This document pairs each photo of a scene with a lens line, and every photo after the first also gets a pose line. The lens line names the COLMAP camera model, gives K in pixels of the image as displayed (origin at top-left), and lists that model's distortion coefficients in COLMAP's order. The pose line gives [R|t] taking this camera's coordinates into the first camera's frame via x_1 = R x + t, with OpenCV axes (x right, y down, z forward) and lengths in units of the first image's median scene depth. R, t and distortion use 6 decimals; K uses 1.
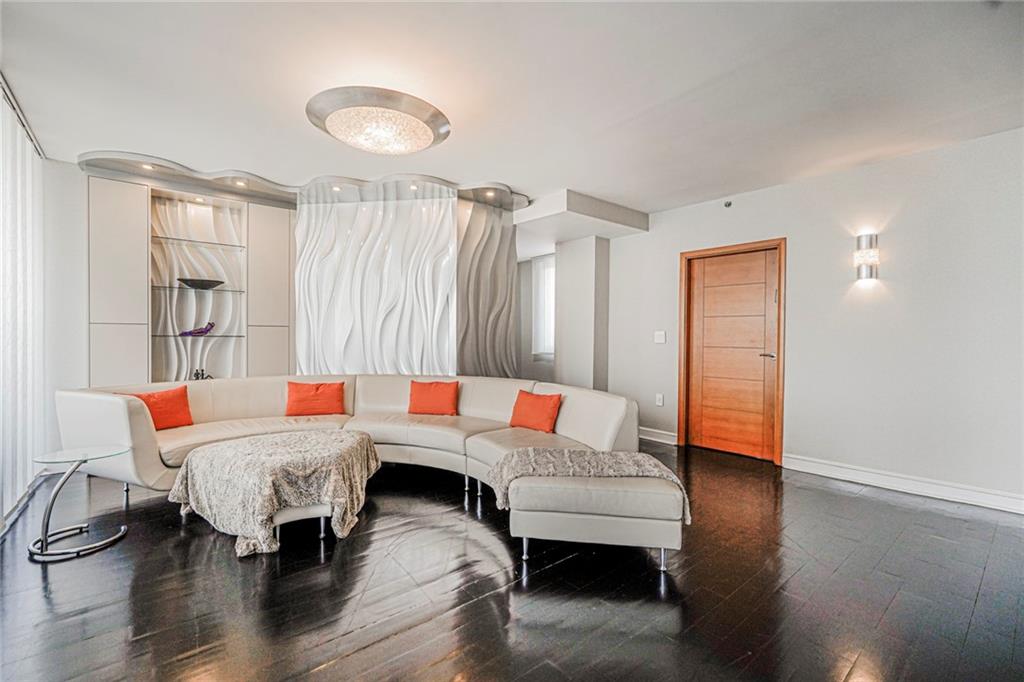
lens RADIAL K [[450.0, 0, 512.0], [0, 450.0, 341.0], [0, 0, 1]] dist [-0.020263, 0.011268]
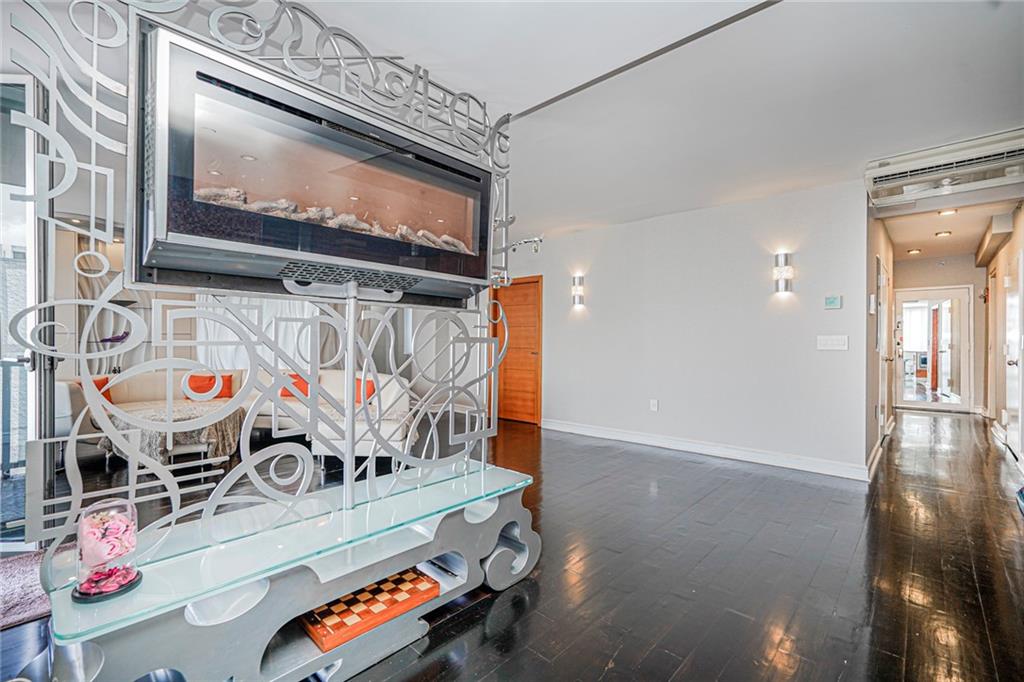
lens RADIAL K [[450.0, 0, 512.0], [0, 450.0, 341.0], [0, 0, 1]] dist [-0.020263, 0.011268]
pose [[0.992037, -0.003630, 0.125894, 0.319736], [0.004289, 0.999978, -0.004963, -0.002112], [-0.125873, 0.005463, 0.992031, -0.493673]]
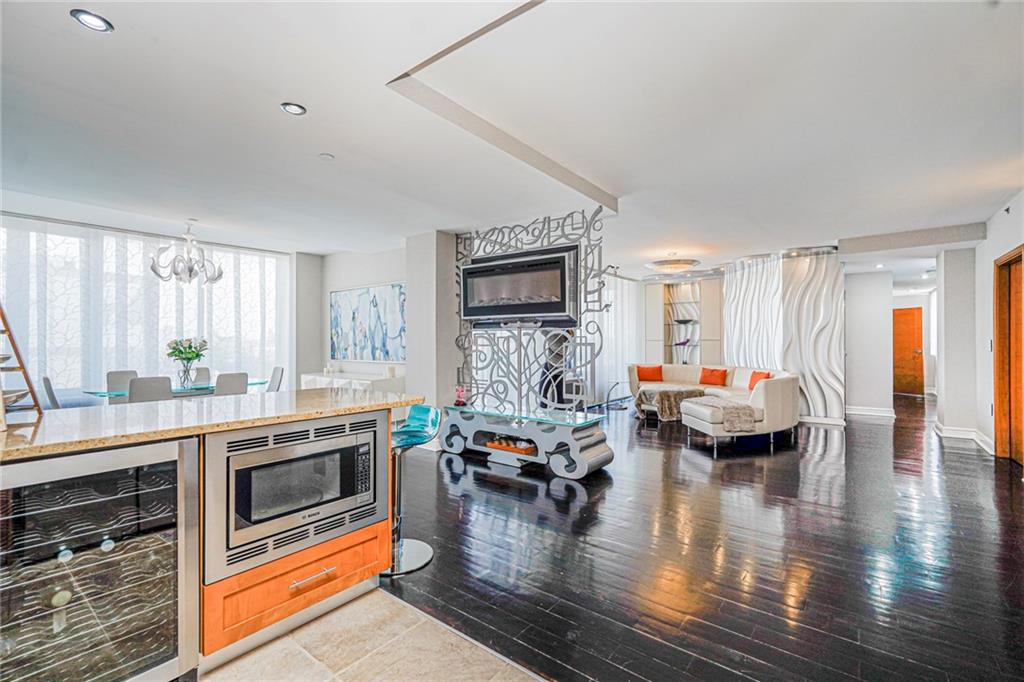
lens RADIAL K [[450.0, 0, 512.0], [0, 450.0, 341.0], [0, 0, 1]] dist [-0.020263, 0.011268]
pose [[0.209184, -0.010293, -0.977822, 1.319375], [-0.006233, 0.999910, -0.011859, -0.000691], [0.977856, 0.008575, 0.209101, -0.287626]]
